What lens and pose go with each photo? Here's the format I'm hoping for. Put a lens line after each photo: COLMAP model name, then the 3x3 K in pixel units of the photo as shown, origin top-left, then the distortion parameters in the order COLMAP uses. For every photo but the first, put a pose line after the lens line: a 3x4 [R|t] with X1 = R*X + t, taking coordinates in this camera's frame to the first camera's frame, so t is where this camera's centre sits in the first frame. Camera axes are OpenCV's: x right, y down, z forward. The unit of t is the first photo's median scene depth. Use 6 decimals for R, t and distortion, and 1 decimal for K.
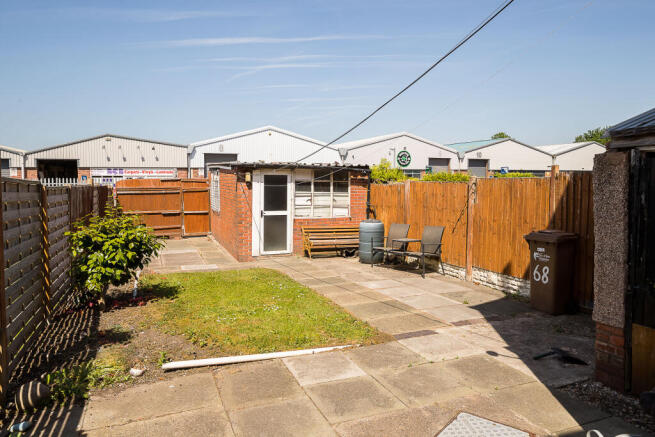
lens RADIAL K [[461.0, 0, 327.5], [0, 461.0, 218.5], [0, 0, 1]] dist [-0.005096, -0.002278]
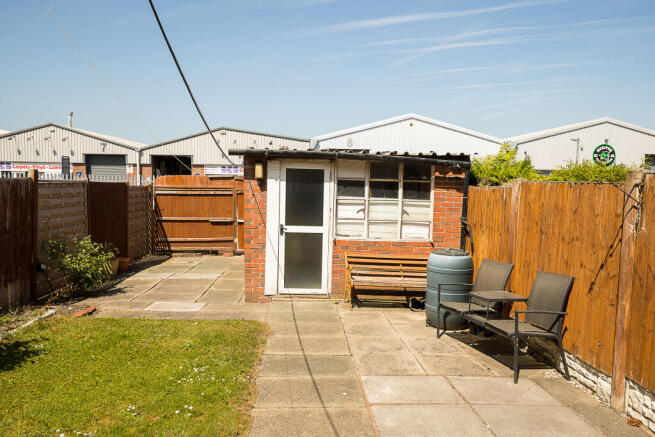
lens RADIAL K [[526.8, 0, 327.5], [0, 526.8, 218.5], [0, 0, 1]] dist [0.008020, 0.004393]
pose [[0.937785, 0.040530, -0.344843, 0.160954], [-0.046946, 0.998845, -0.010271, -0.019950], [0.344029, 0.025821, 0.938604, 0.322833]]
